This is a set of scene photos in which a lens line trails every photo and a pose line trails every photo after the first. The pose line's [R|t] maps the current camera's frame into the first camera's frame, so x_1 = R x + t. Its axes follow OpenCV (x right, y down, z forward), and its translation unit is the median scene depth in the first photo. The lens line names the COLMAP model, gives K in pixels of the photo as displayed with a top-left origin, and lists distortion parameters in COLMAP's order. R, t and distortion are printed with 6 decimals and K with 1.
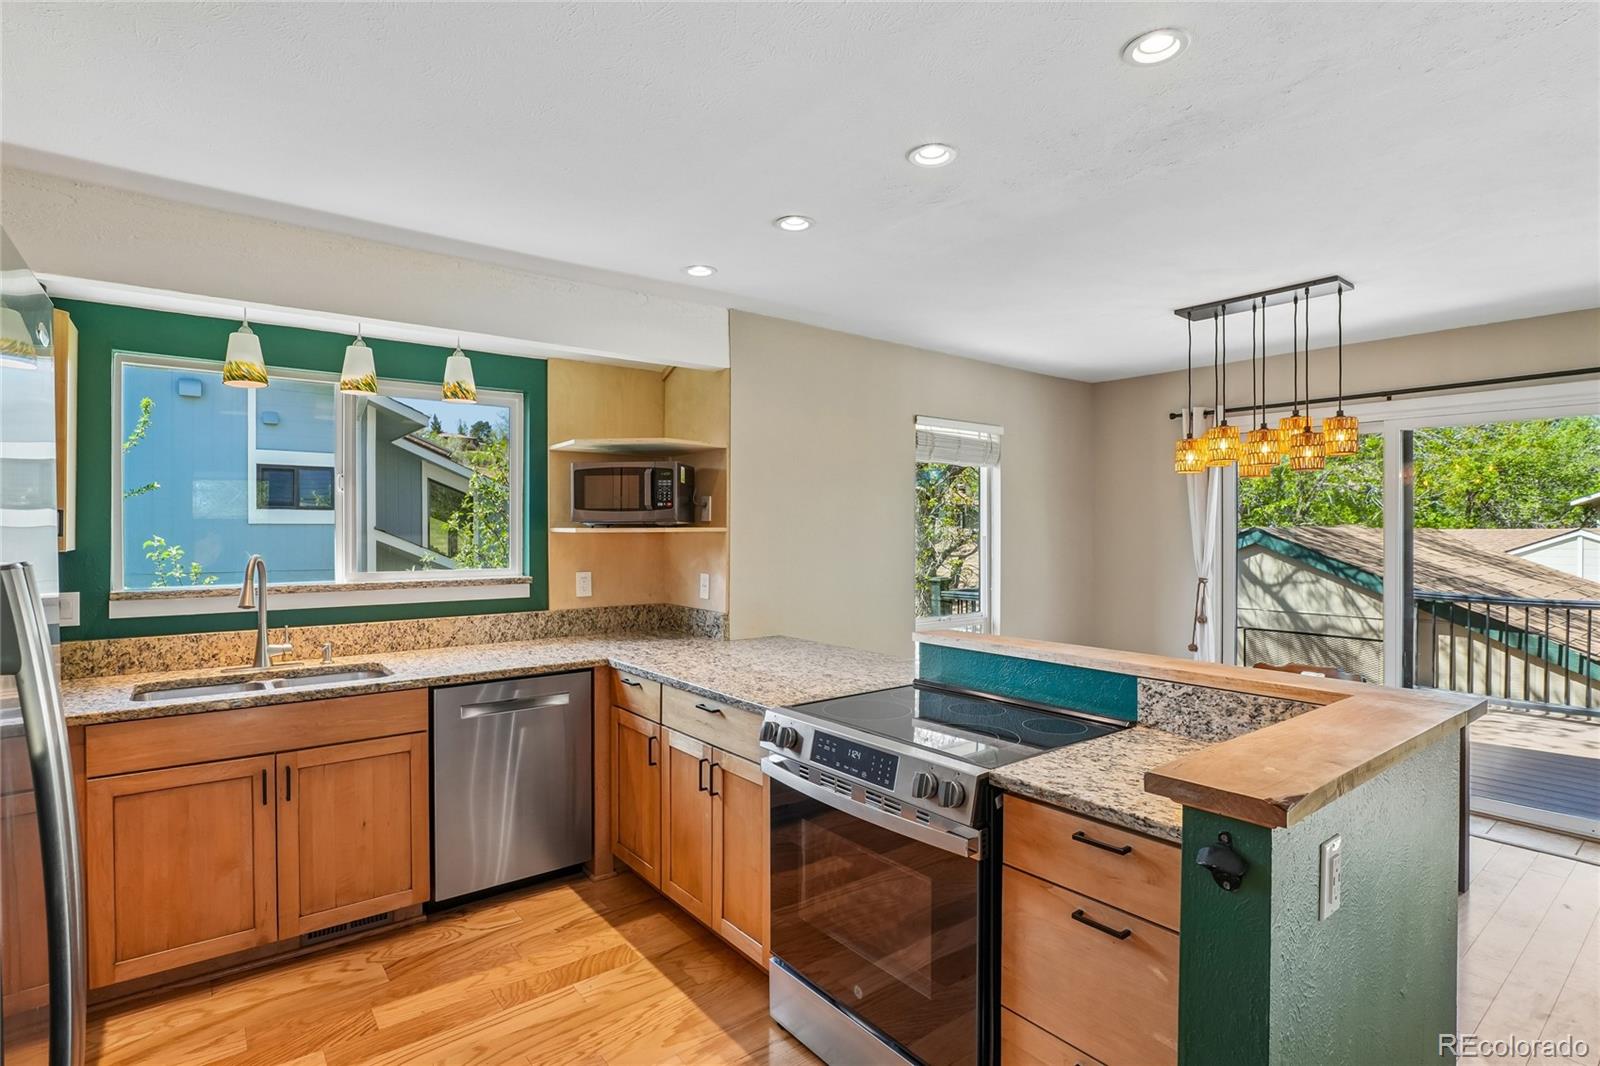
lens RADIAL K [[784.0, 0, 805.3], [0, 784.0, 533.3], [0, 0, 1]] dist [-0.030417, 0.007451]
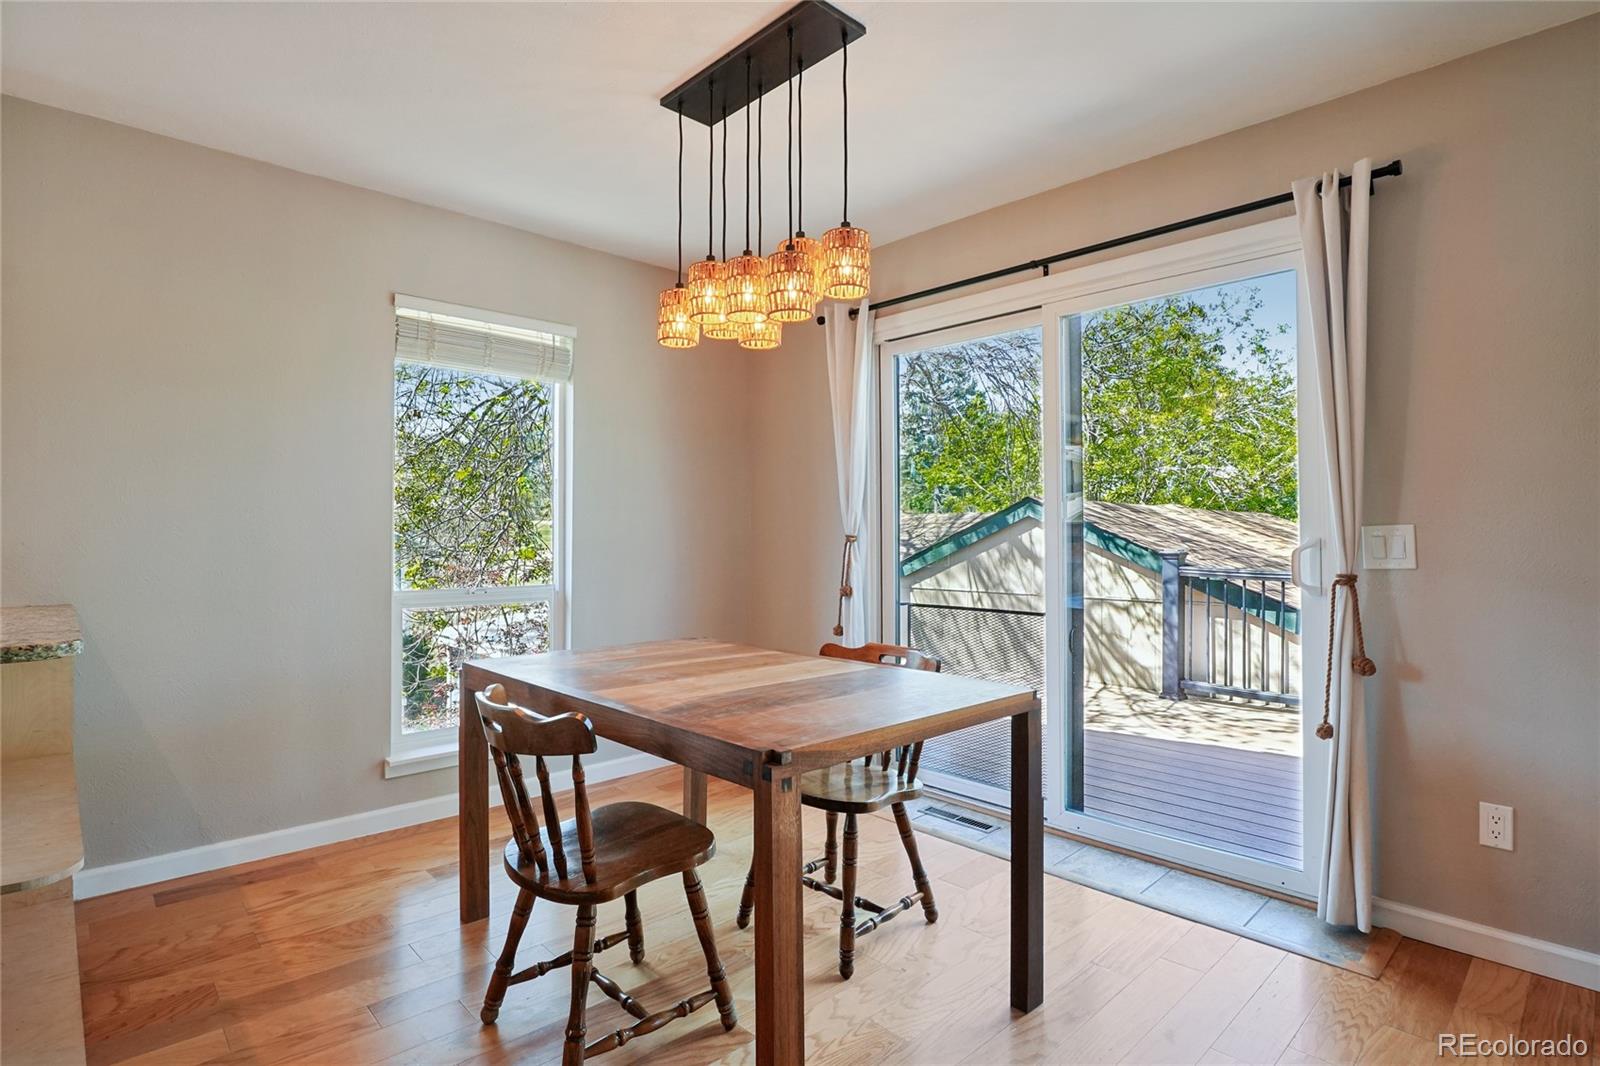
lens RADIAL K [[794.3, 0, 800.0], [0, 794.3, 533.0], [0, 0, 1]] dist [-0.026572, 0.000687]
pose [[0.995835, 0.001569, 0.091162, 0.591200], [-0.001004, 0.999980, -0.006241, 0.088968], [-0.091170, 0.006123, 0.995817, 0.373388]]
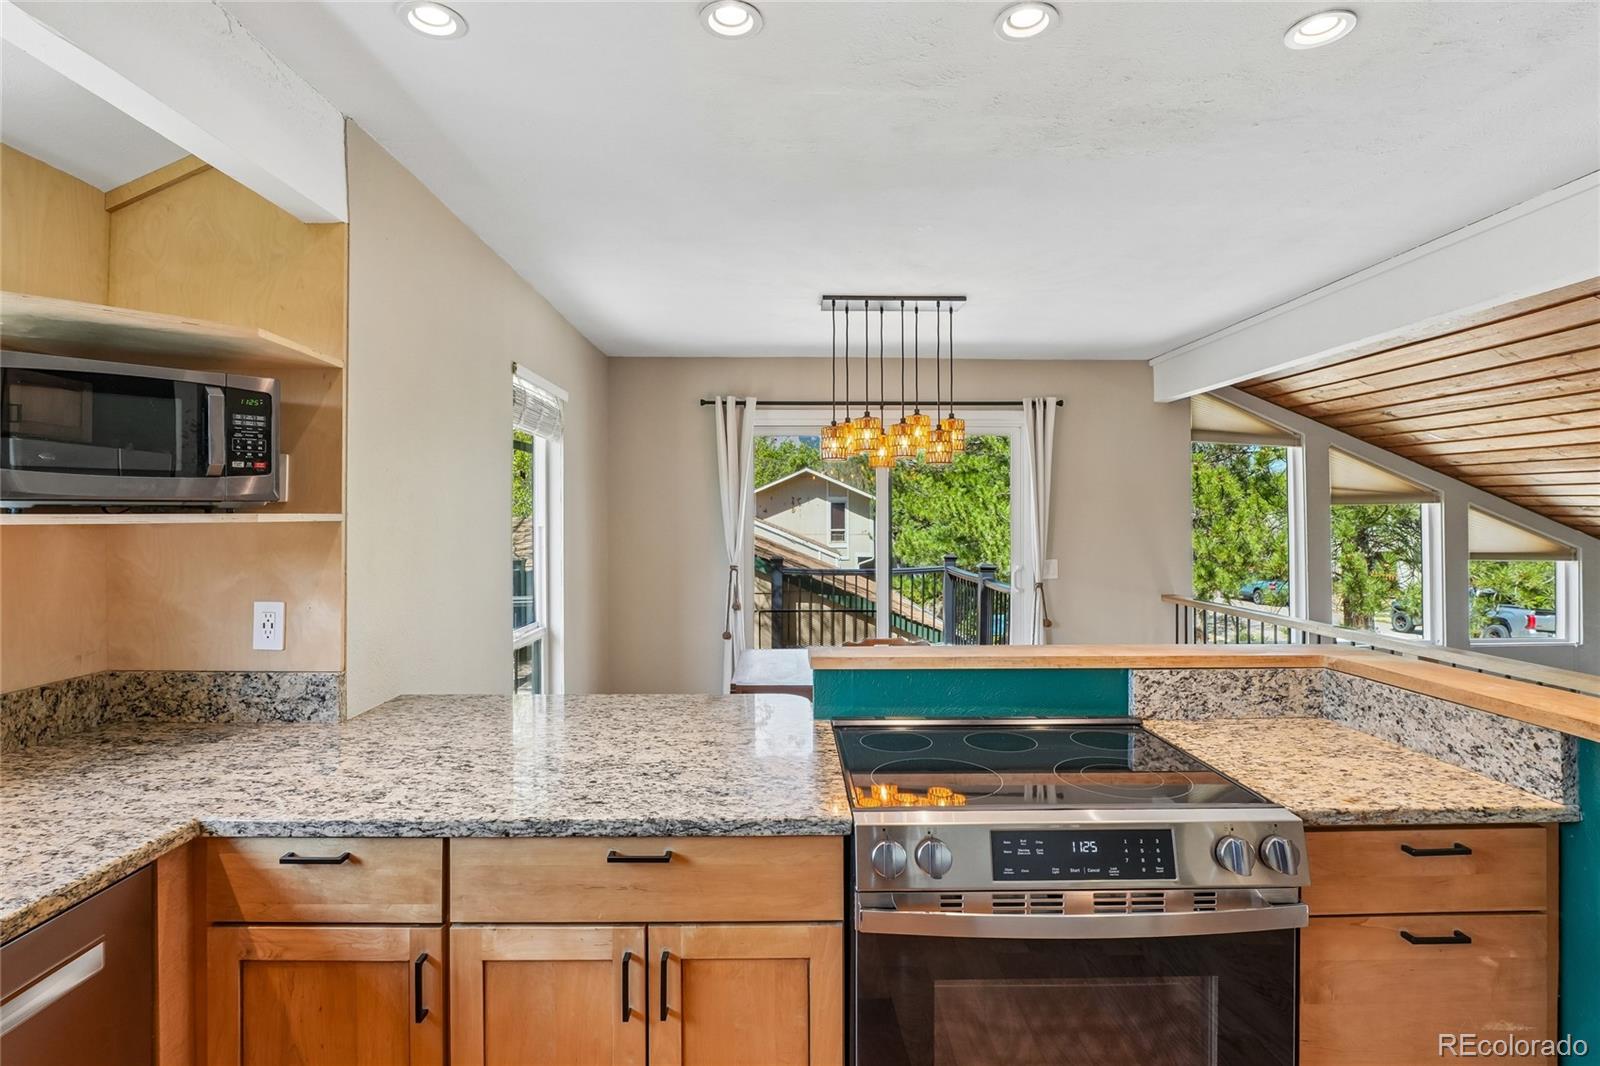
lens RADIAL K [[783.3, 0, 790.5], [0, 783.3, 513.1], [0, 0, 1]] dist [-0.017766, 0.001506]
pose [[0.612386, 0.003841, 0.790549, -0.377752], [0.005815, 0.999939, -0.009363, -0.000879], [-0.790537, 0.010331, 0.612327, 0.473980]]
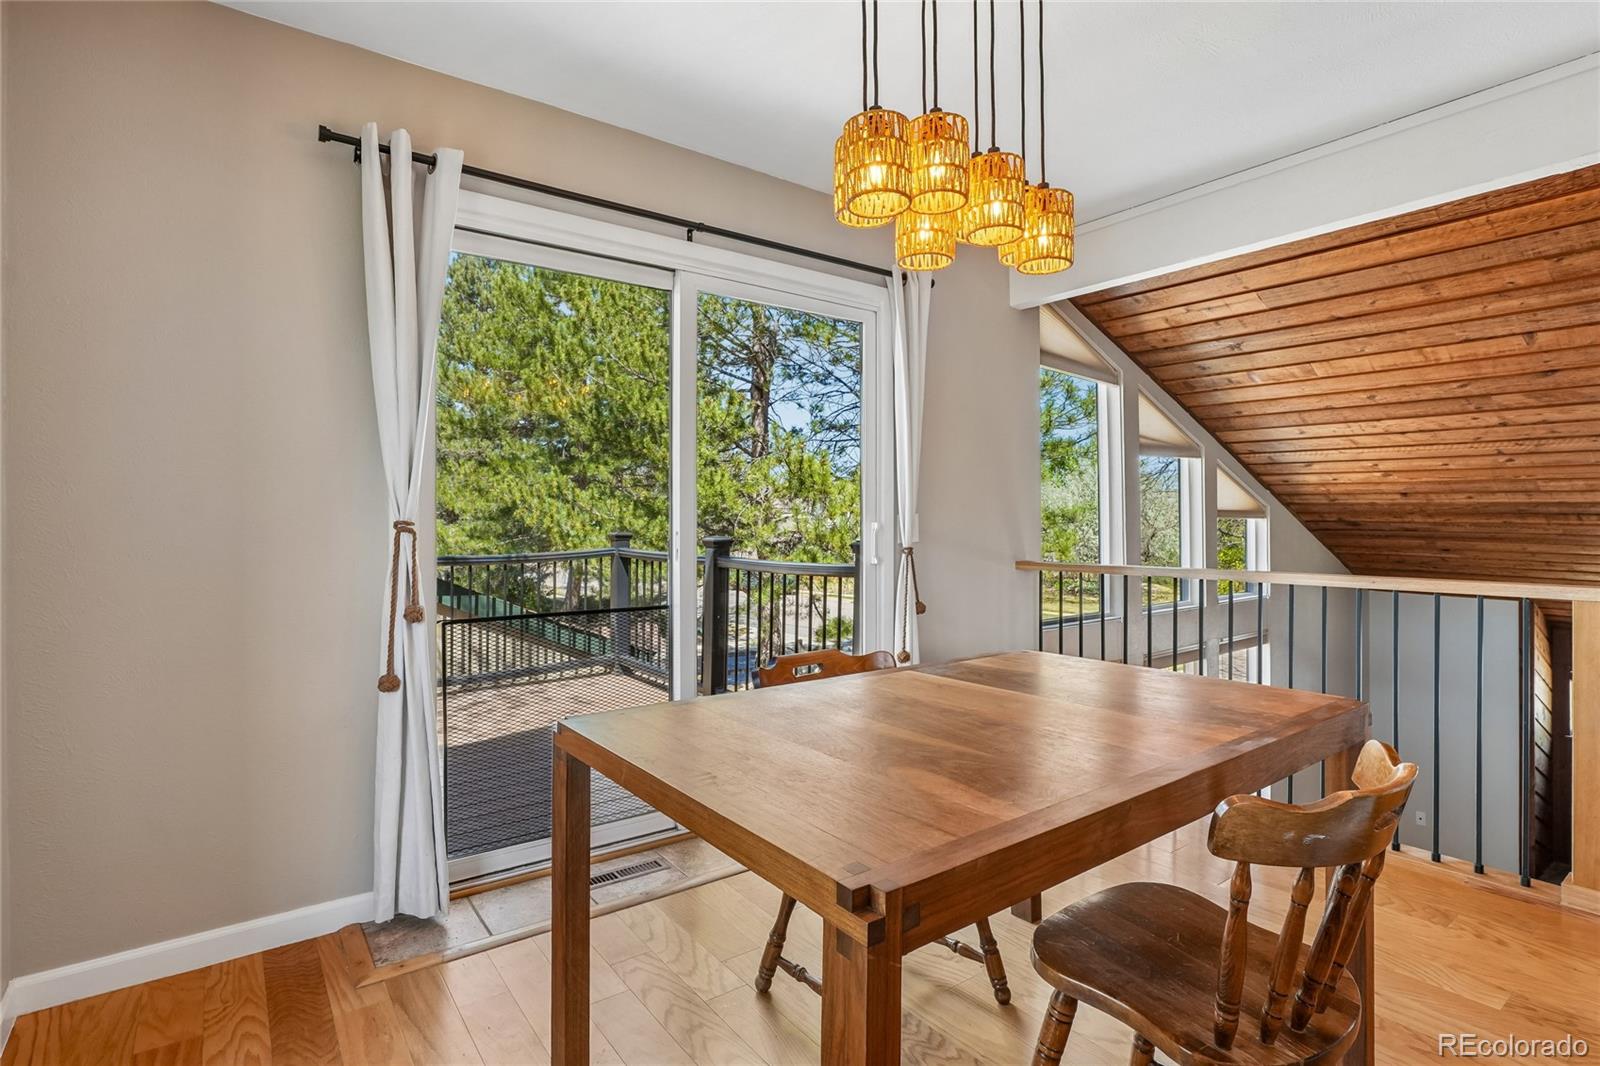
lens RADIAL K [[783.3, 0, 790.5], [0, 783.3, 513.1], [0, 0, 1]] dist [-0.017766, 0.001506]
pose [[0.036019, 0.009512, 0.999306, 0.106046], [0.008324, 0.999917, -0.009817, 0.088305], [-0.999316, 0.008672, 0.035937, 1.143919]]
